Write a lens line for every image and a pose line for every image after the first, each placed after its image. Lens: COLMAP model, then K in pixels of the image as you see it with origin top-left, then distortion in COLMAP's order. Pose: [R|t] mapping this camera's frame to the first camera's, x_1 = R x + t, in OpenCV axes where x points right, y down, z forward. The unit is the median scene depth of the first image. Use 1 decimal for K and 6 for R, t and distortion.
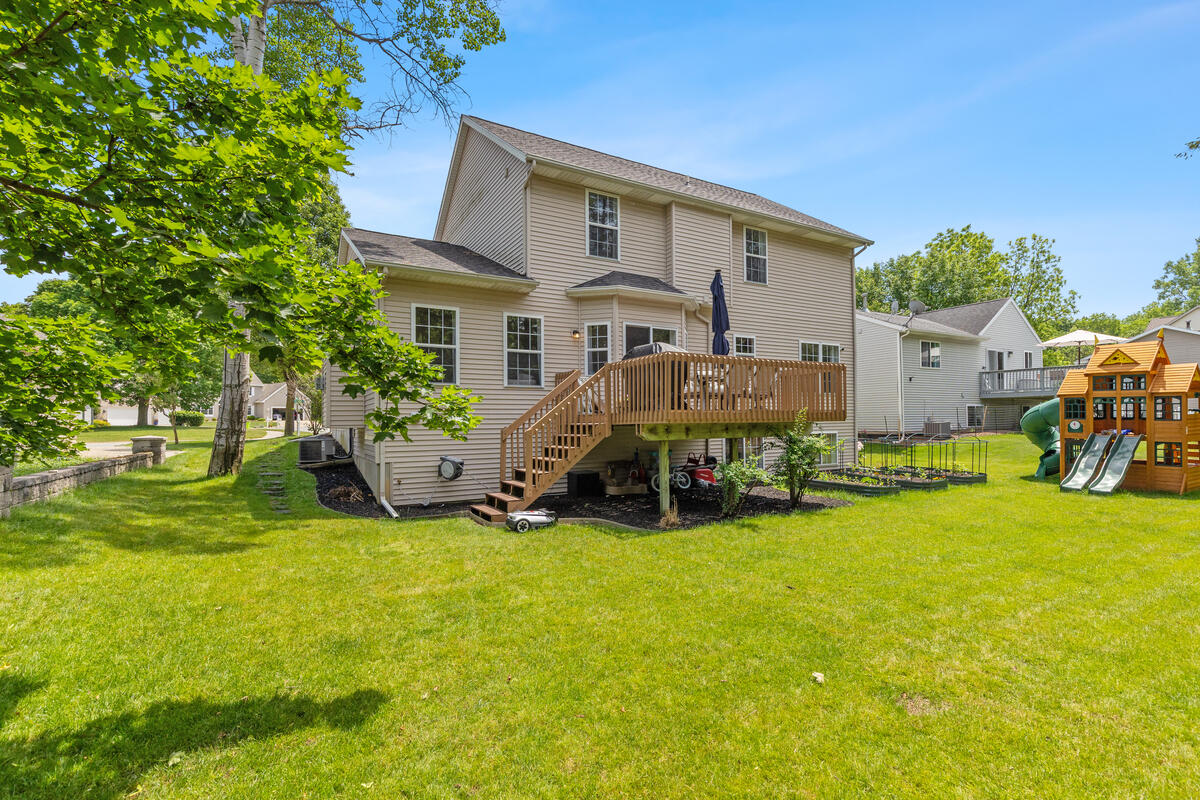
lens RADIAL K [[551.4, 0, 598.9], [0, 551.4, 407.7], [0, 0, 1]] dist [0.001550, 0.000051]
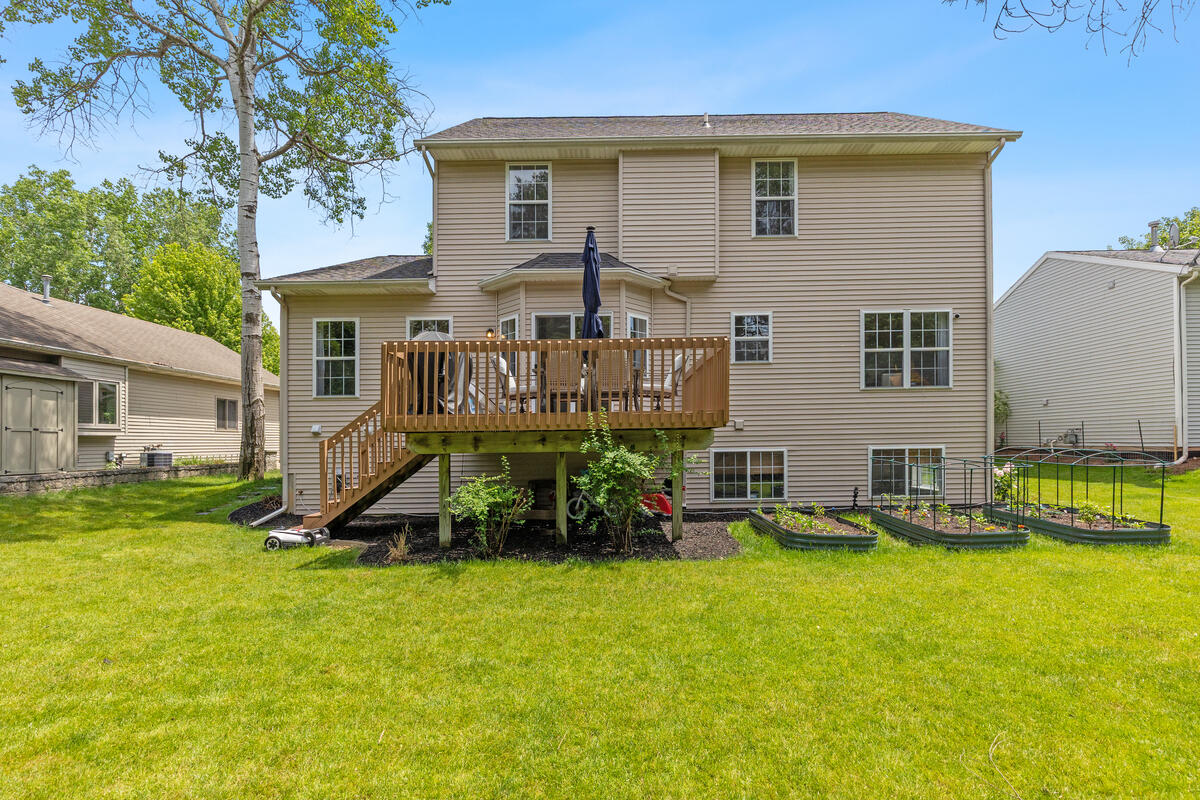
lens RADIAL K [[582.0, 0, 616.4], [0, 582.0, 432.8], [0, 0, 1]] dist [-0.012345, -0.000115]
pose [[0.861864, -0.010288, -0.507035, 0.563808], [0.018826, 0.999754, 0.011715, 0.016122], [0.506790, -0.019642, 0.861846, 0.289197]]
